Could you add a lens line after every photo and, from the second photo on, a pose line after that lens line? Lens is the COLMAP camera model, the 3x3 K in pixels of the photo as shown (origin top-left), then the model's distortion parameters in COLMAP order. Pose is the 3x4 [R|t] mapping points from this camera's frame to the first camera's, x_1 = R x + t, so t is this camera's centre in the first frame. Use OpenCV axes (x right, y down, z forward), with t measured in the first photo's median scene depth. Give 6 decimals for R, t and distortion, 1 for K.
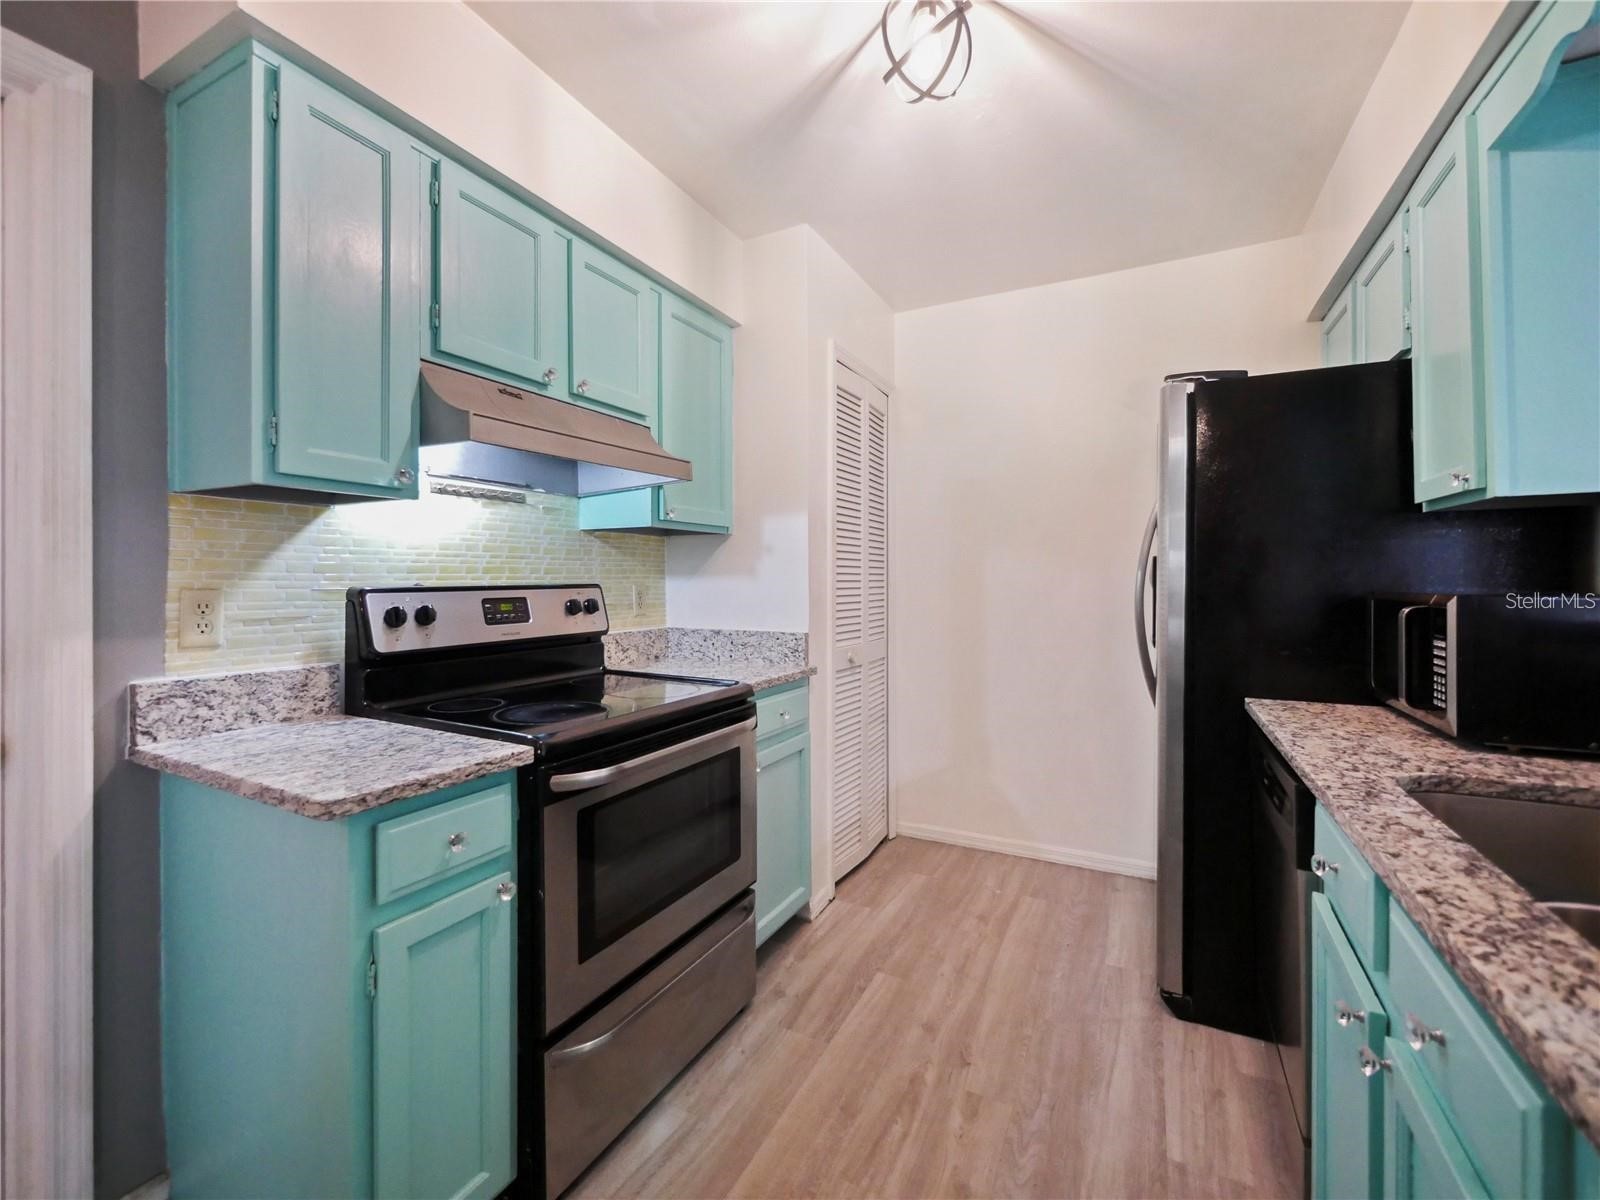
lens RADIAL K [[679.7, 0, 793.2], [0, 679.7, 579.1], [0, 0, 1]] dist [-0.003651, -0.000521]
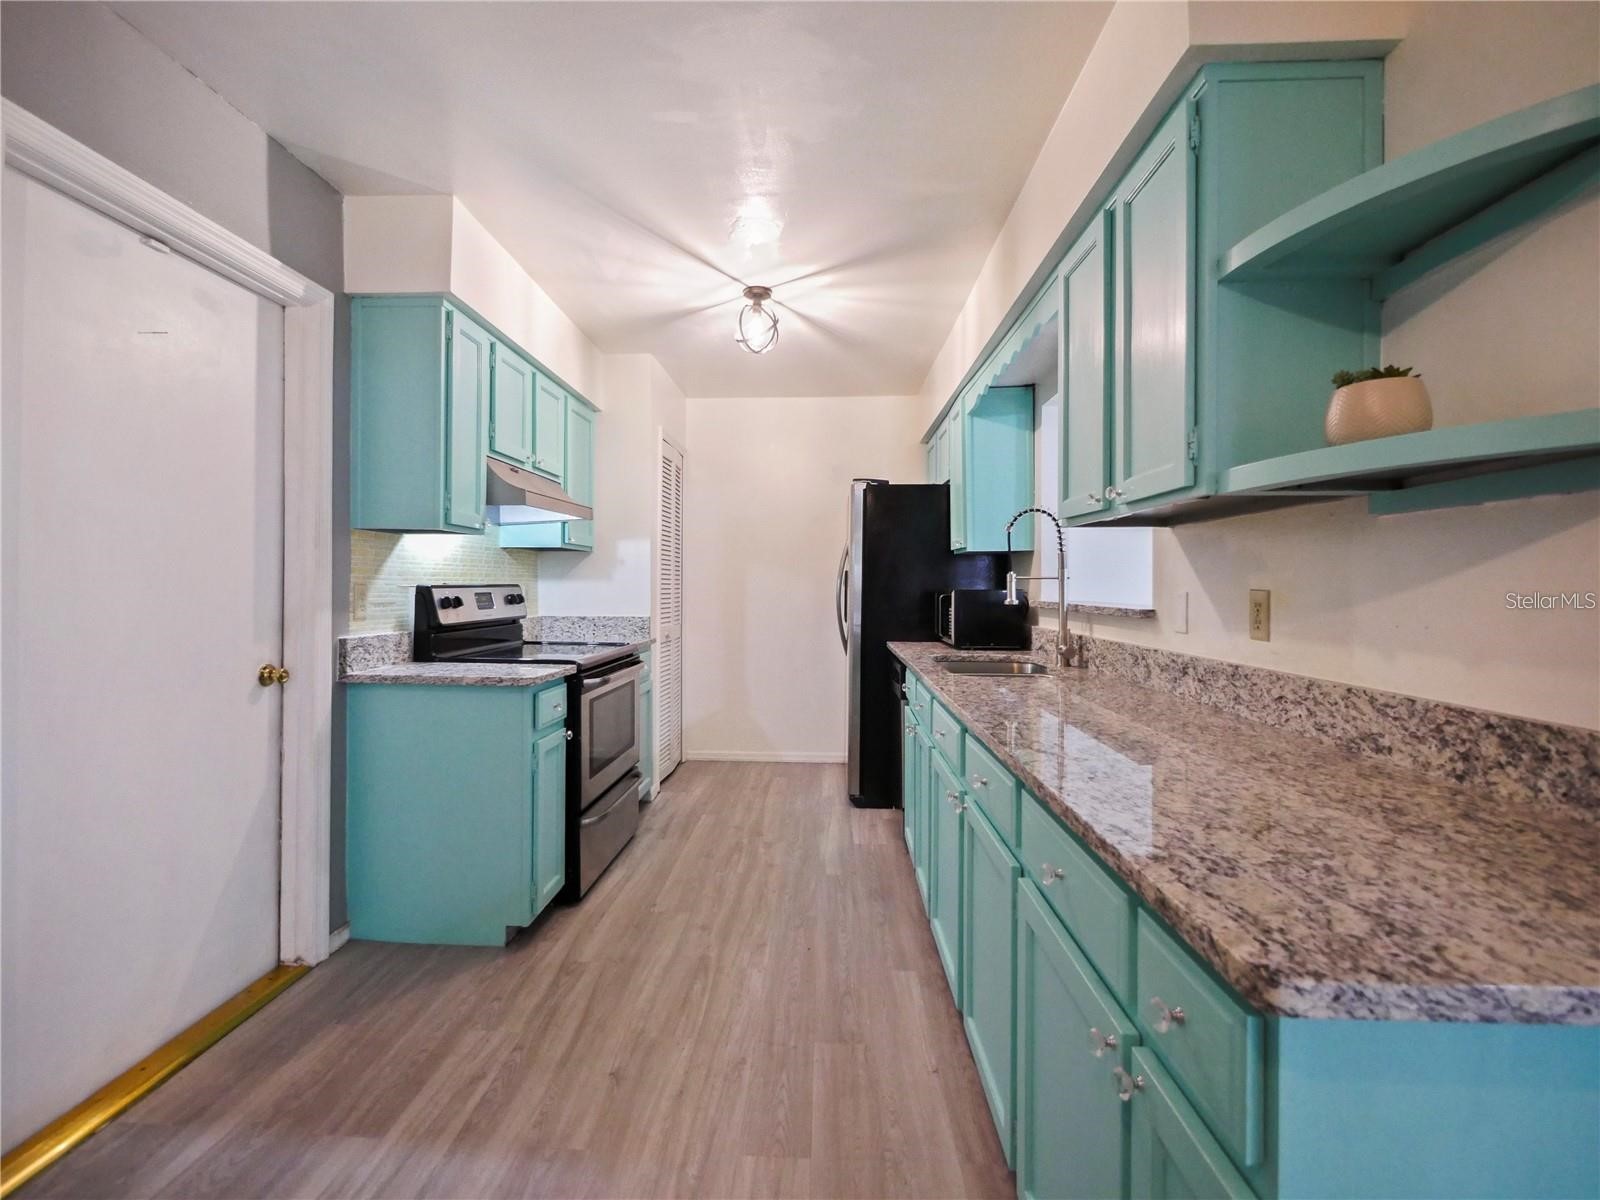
lens RADIAL K [[679.7, 0, 793.2], [0, 679.7, 579.1], [0, 0, 1]] dist [-0.003651, -0.000521]
pose [[0.910131, 0.010282, 0.414193, -0.431136], [-0.006799, 0.999928, -0.009883, 0.007411], [-0.414265, 0.006179, 0.910135, -0.732635]]
